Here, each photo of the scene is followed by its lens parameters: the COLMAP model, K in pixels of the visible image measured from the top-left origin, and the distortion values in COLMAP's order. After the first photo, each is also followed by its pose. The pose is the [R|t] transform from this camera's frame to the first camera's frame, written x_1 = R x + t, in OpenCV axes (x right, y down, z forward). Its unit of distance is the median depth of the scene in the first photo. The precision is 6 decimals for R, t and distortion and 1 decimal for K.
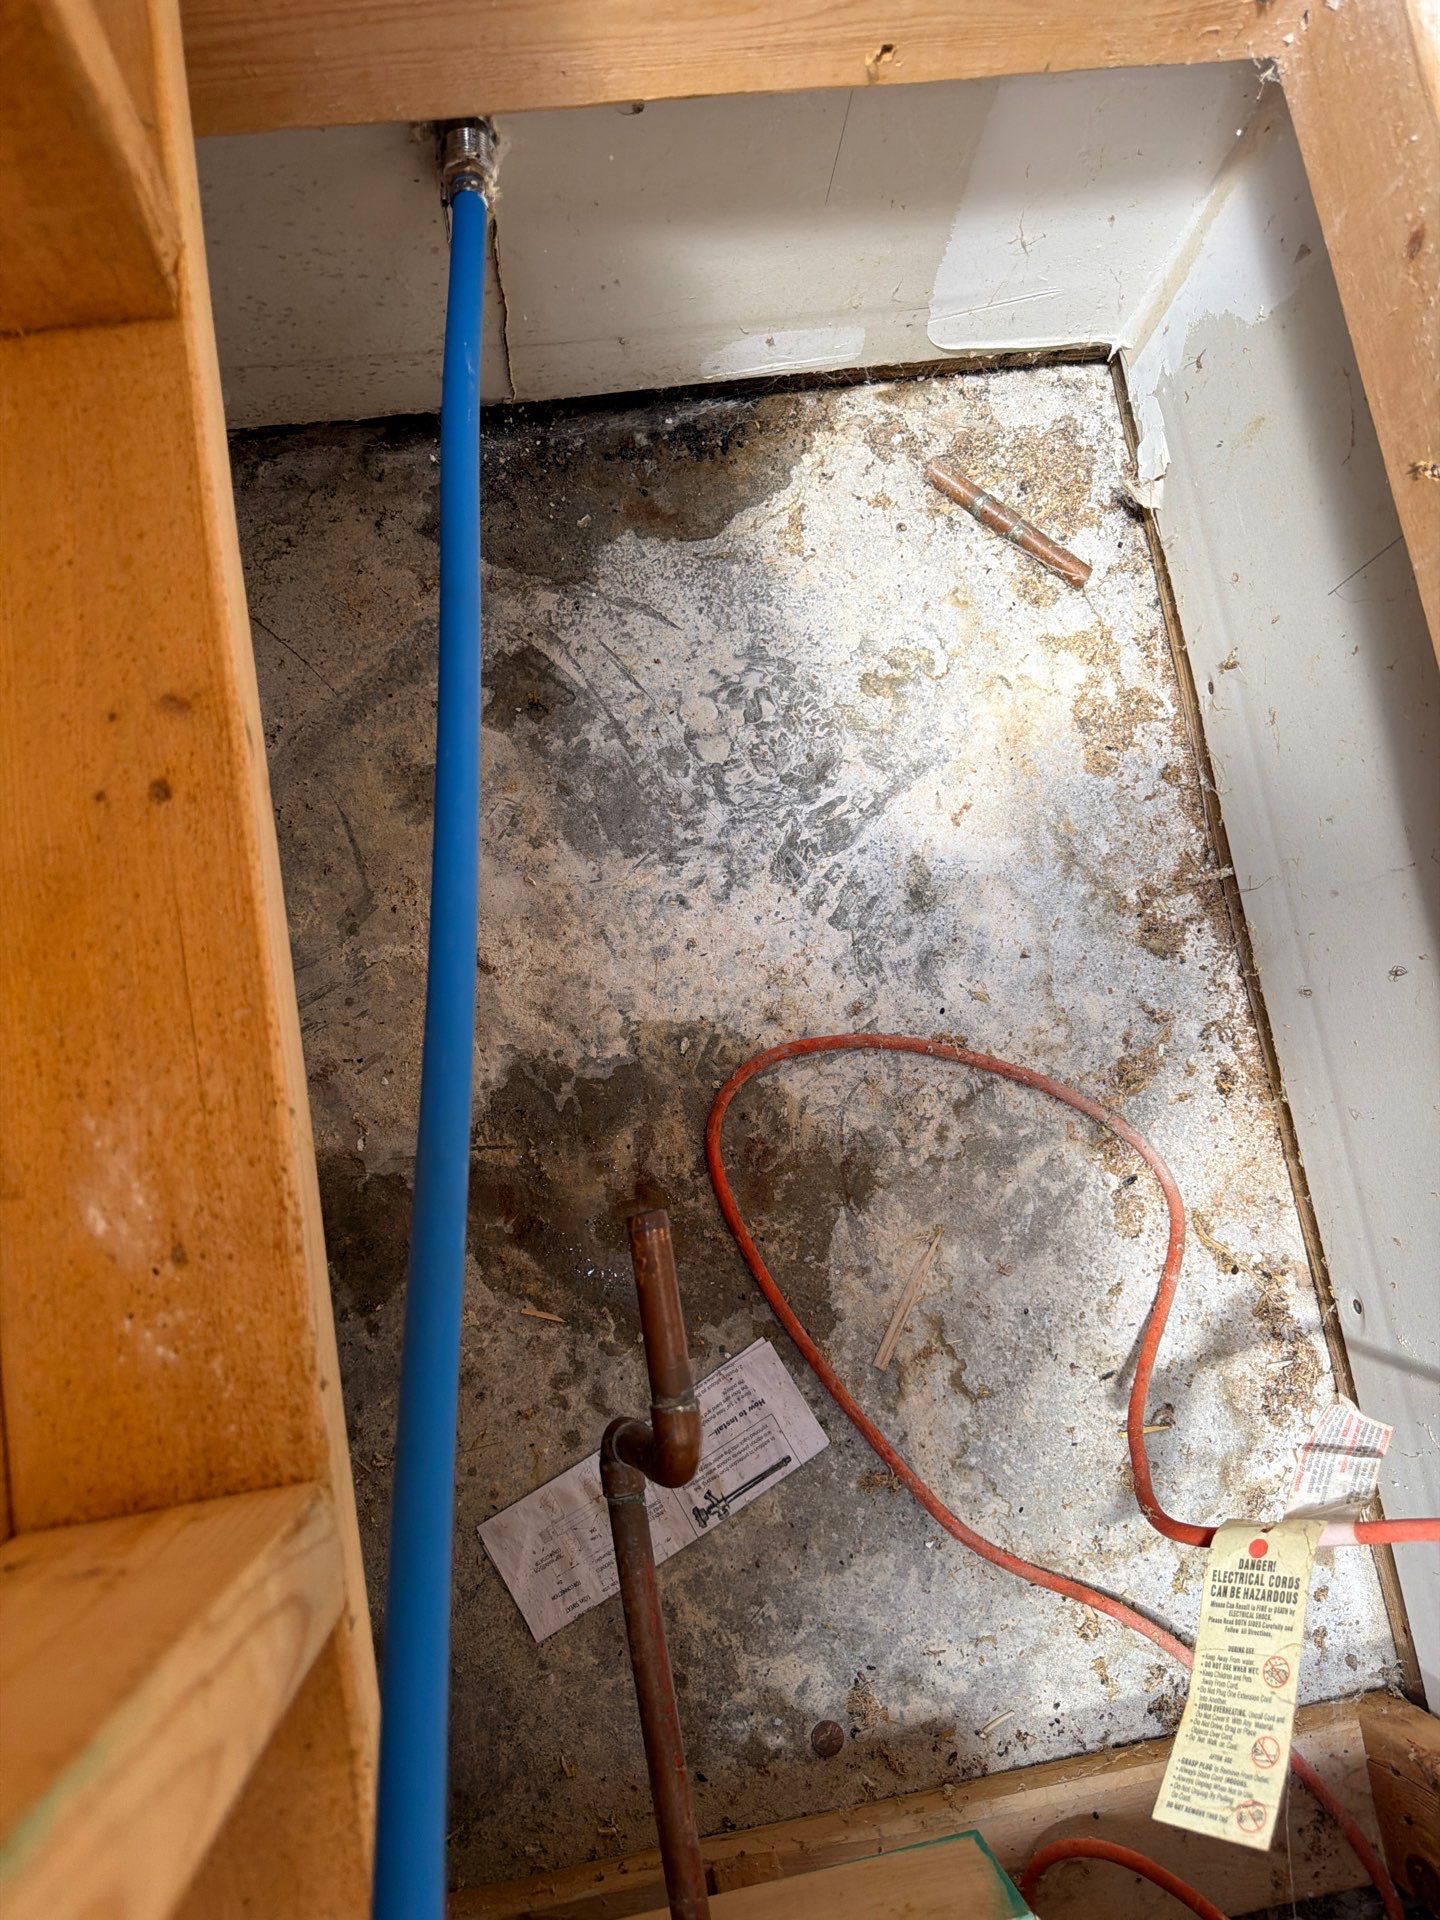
lens RADIAL K [[1411.3, 0, 712.2], [0, 1411.3, 955.7], [0, 0, 1]] dist [0.030371, -0.046169]
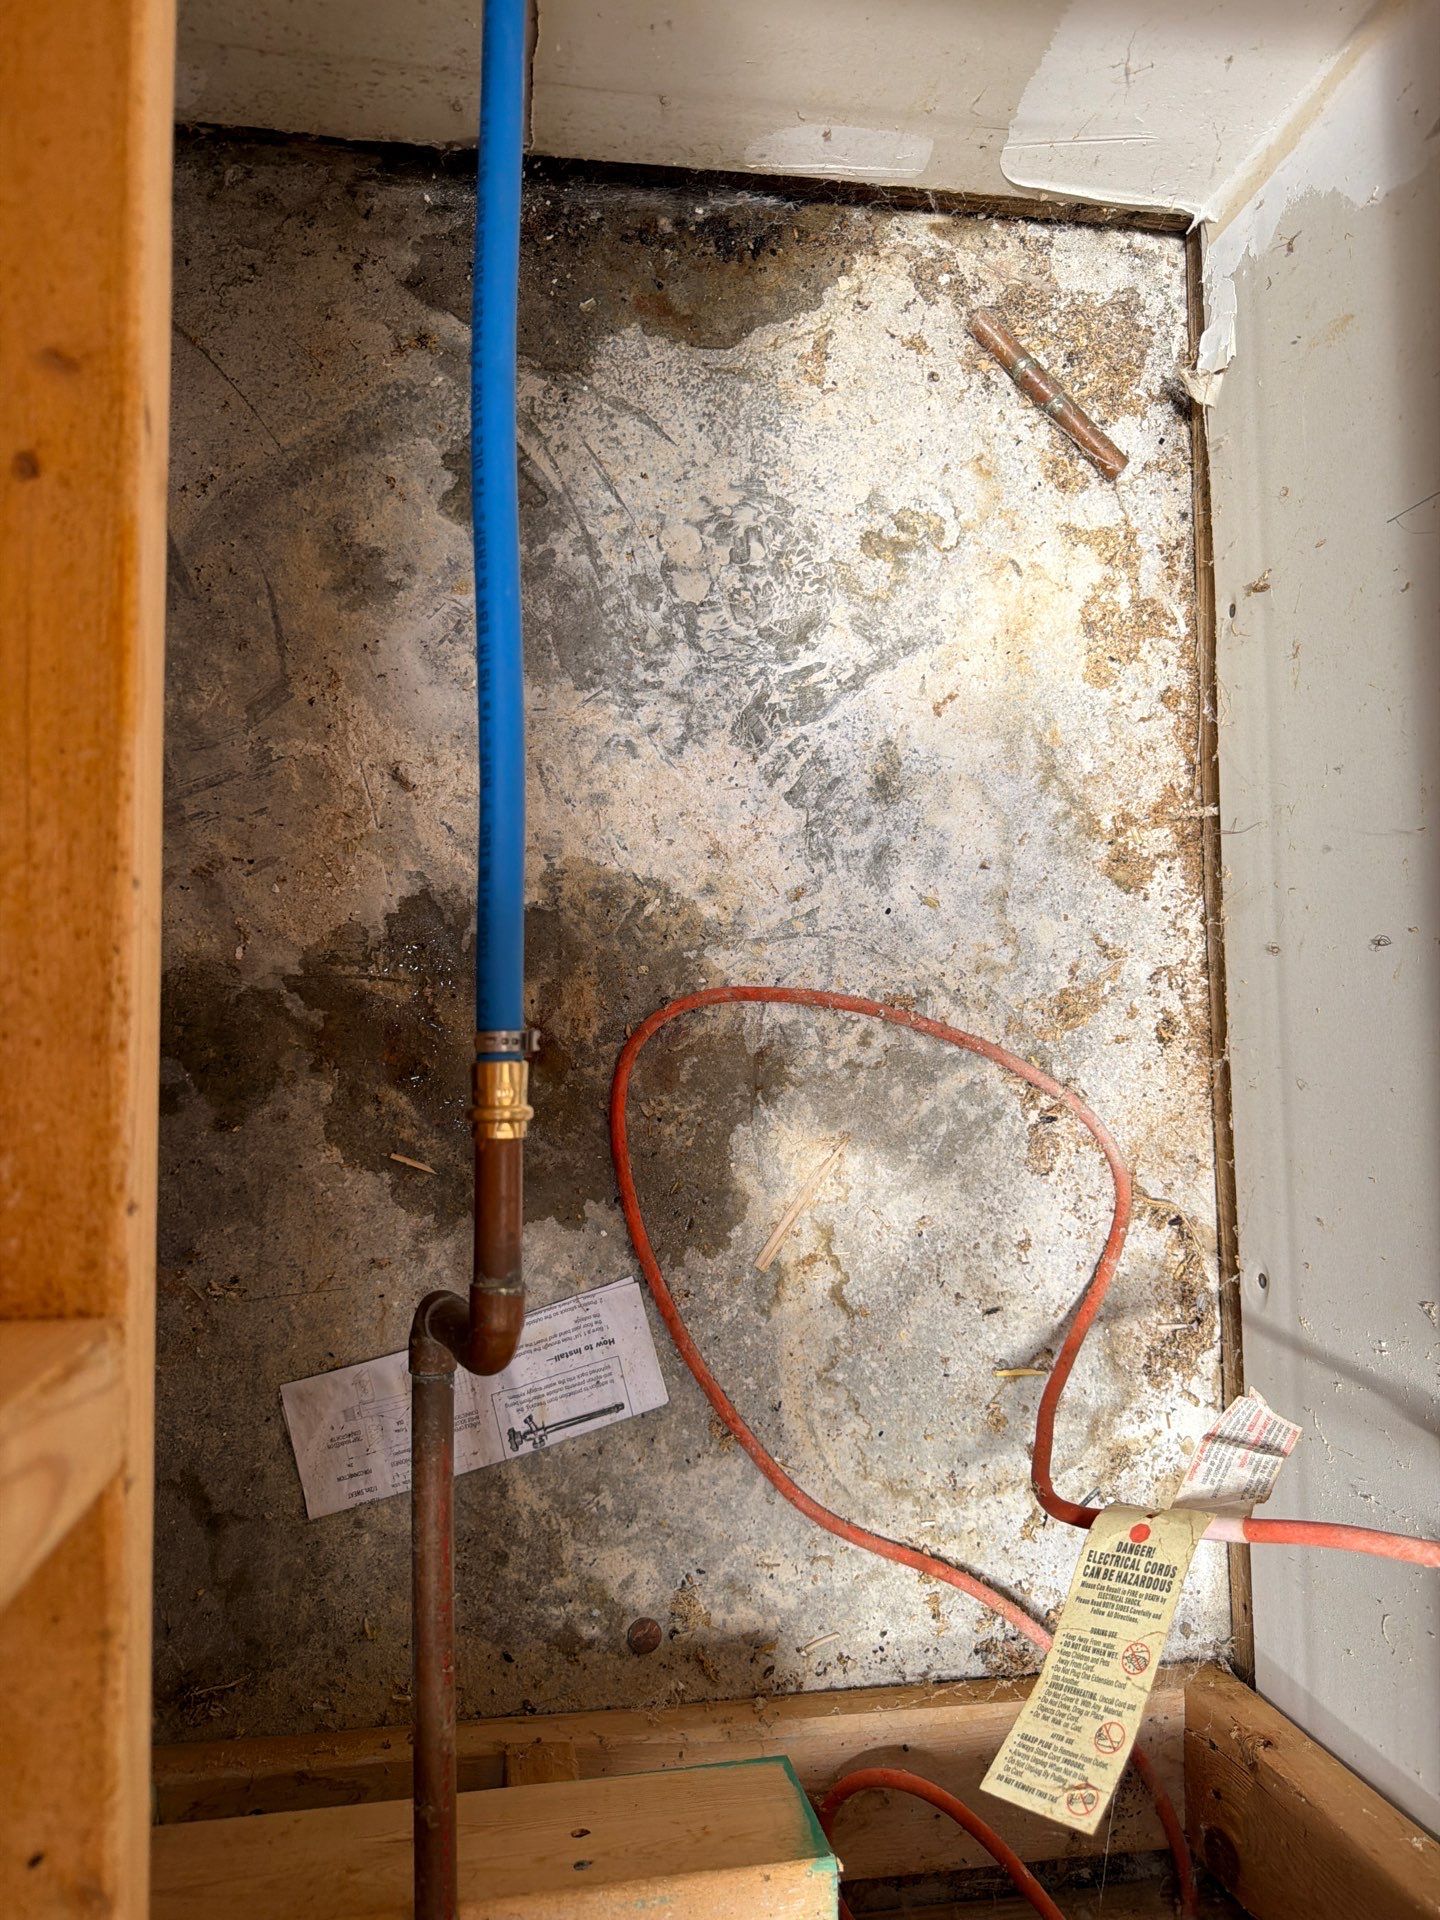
lens RADIAL K [[1411.3, 0, 726.9], [0, 1411.3, 957.9], [0, 0, 1]] dist [0.030371, -0.046169]
pose [[0.985519, 0.155965, 0.066538, 0.000675], [-0.161166, 0.983544, 0.081653, 0.011485], [-0.052708, -0.091194, 0.994437, 0.077082]]
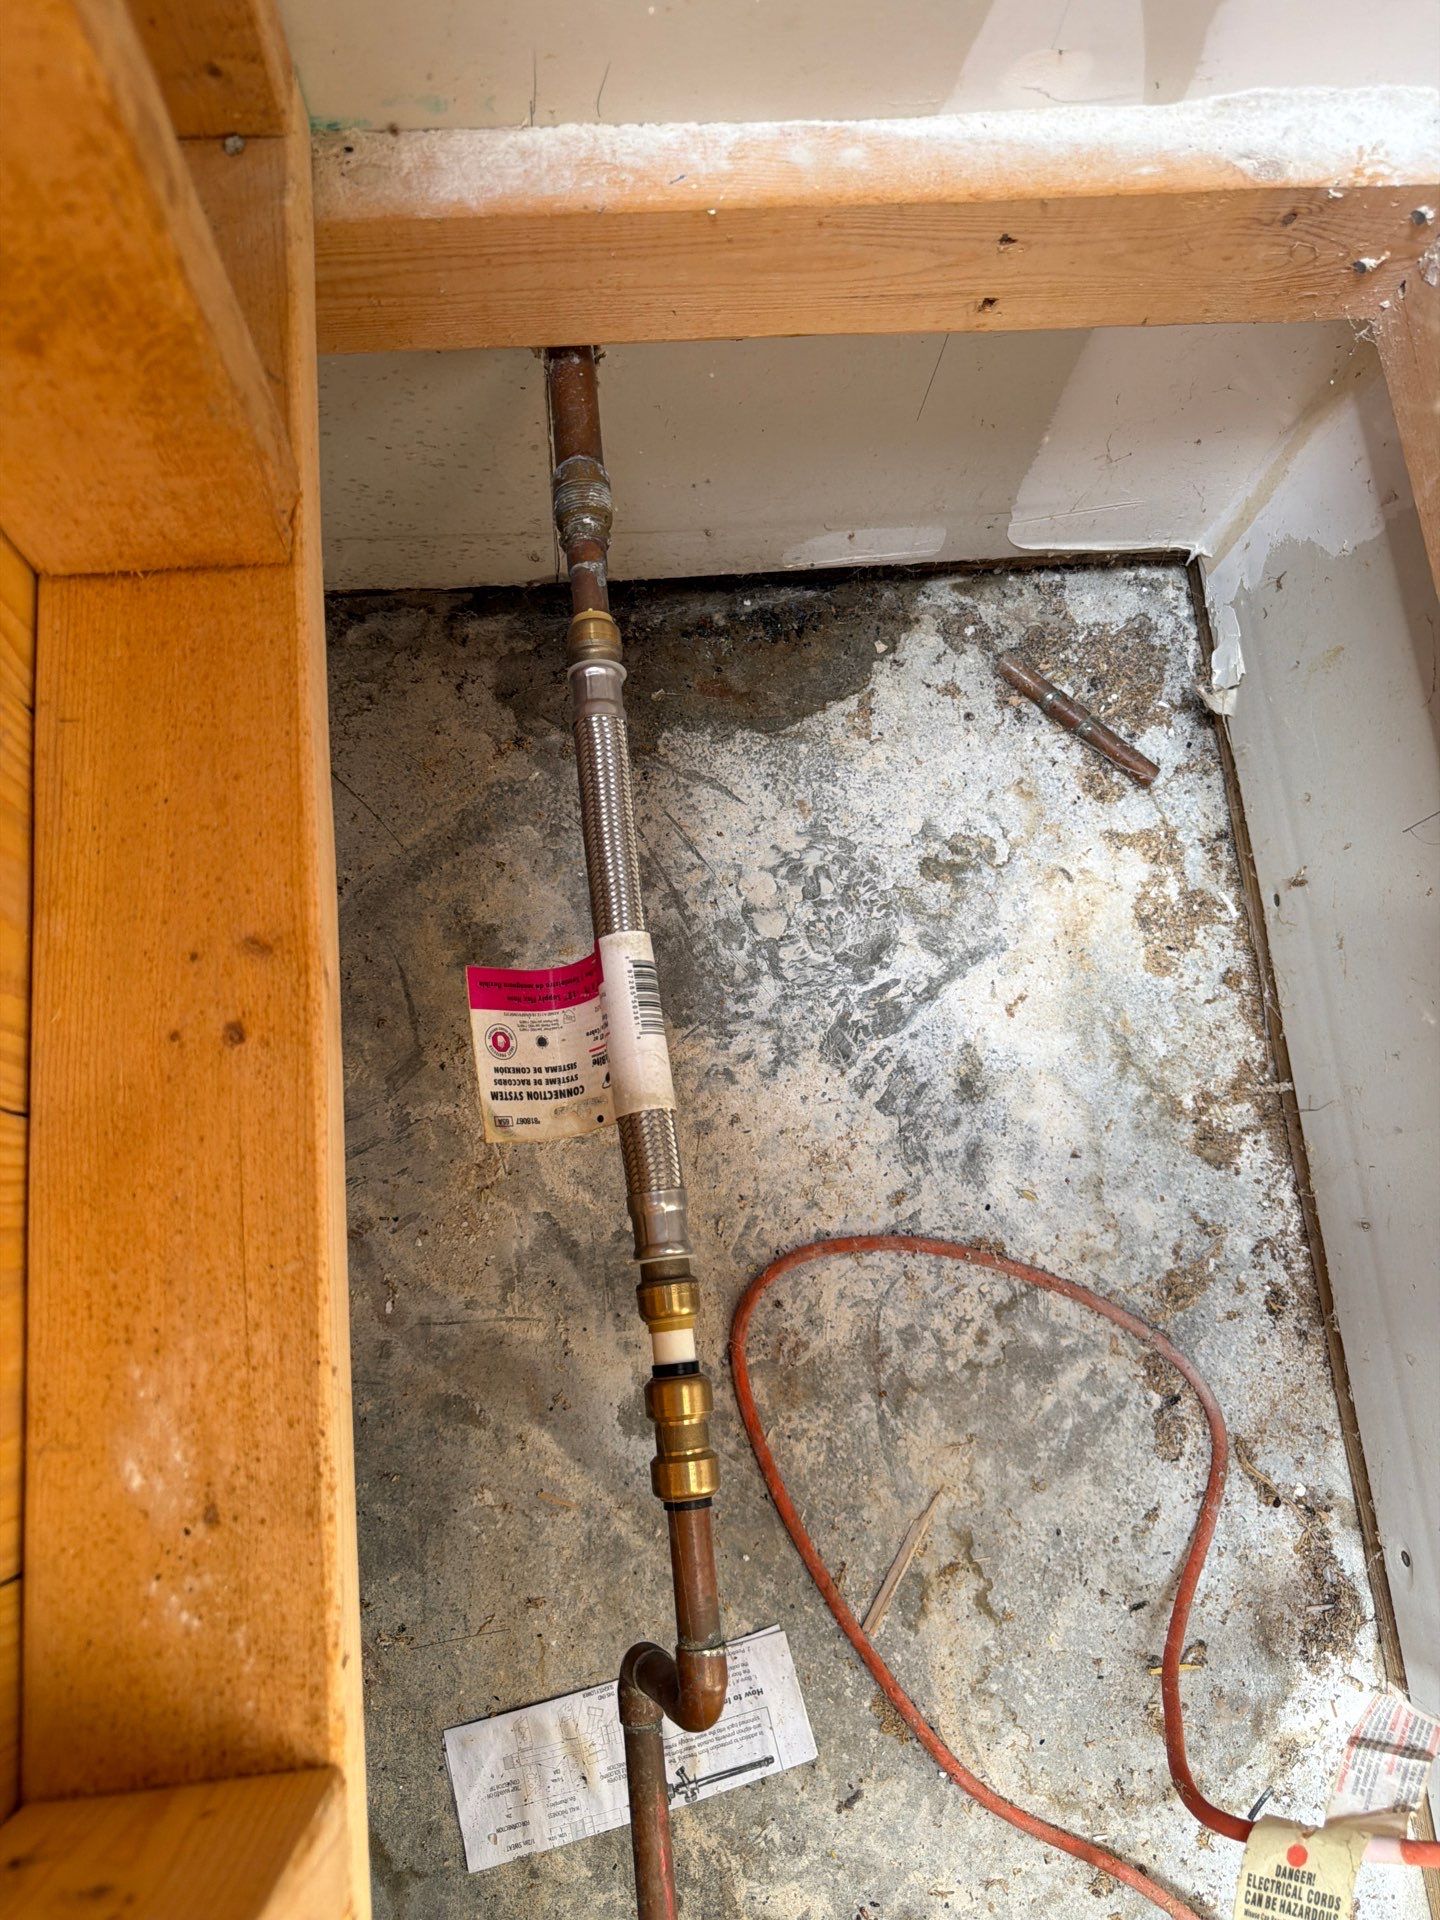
lens RADIAL K [[1411.3, 0, 695.6], [0, 1411.3, 941.2], [0, 0, 1]] dist [0.030371, -0.046169]
pose [[0.997136, 0.065343, -0.038091, -0.013798], [-0.067759, 0.995515, -0.066022, -0.068671], [0.033606, 0.068414, 0.997091, 0.000508]]
